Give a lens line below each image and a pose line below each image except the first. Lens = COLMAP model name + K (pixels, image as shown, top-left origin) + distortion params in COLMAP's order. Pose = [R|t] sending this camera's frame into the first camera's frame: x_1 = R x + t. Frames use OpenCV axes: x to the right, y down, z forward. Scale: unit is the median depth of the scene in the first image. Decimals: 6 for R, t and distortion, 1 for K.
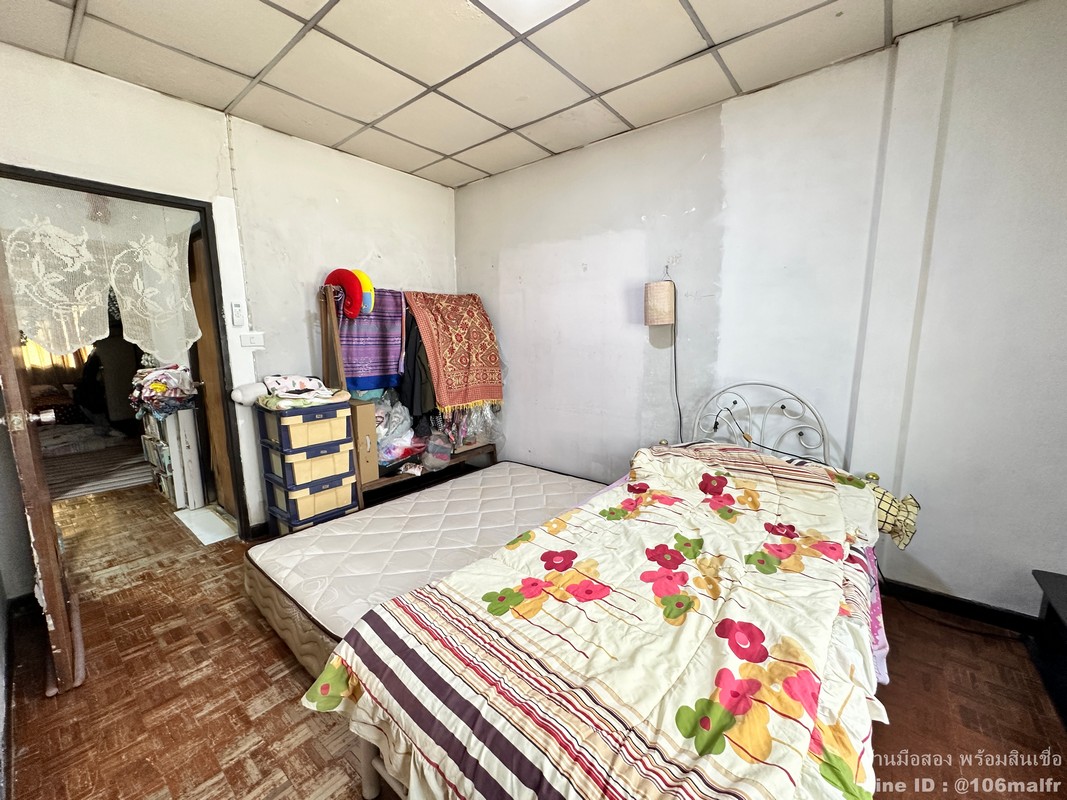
lens RADIAL K [[427.8, 0, 530.7], [0, 427.8, 398.8], [0, 0, 1]] dist [-0.005474, 0.000884]
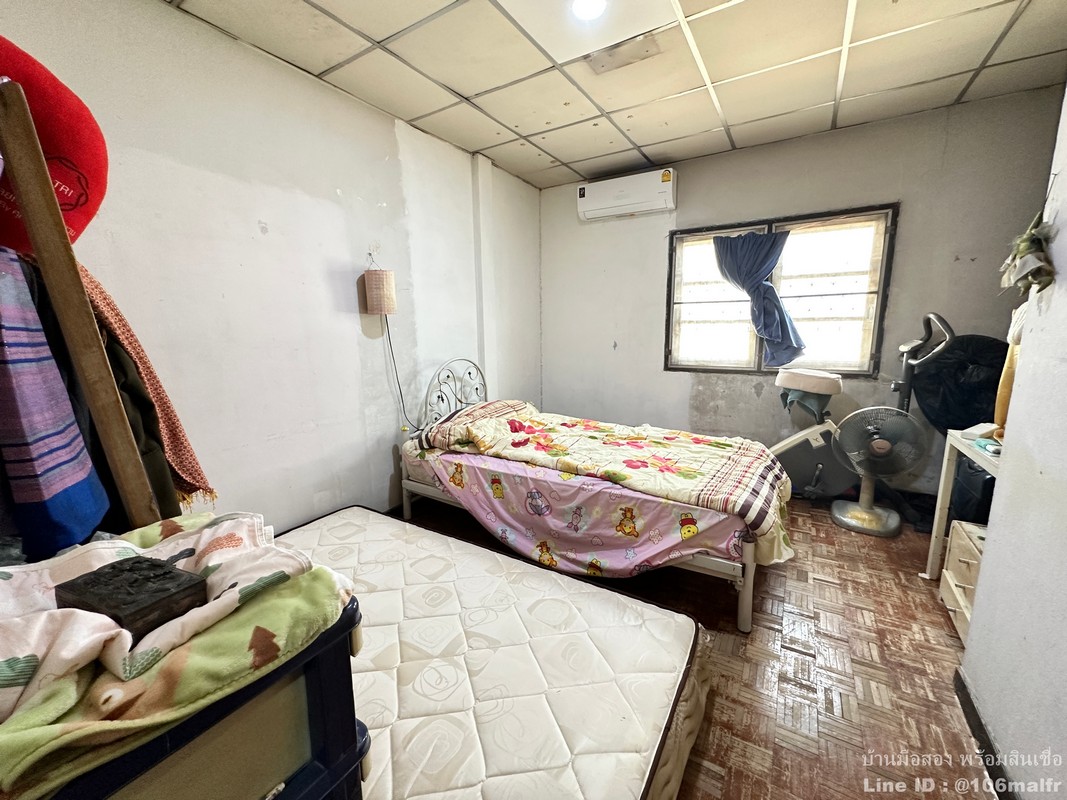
lens RADIAL K [[427.8, 0, 531.3], [0, 427.8, 399.7], [0, 0, 1]] dist [-0.005474, 0.000884]
pose [[-0.125854, -0.167088, 0.977876, -0.774112], [0.165724, 0.968322, 0.186785, -0.115039], [-0.978109, 0.185565, -0.094177, 0.835055]]
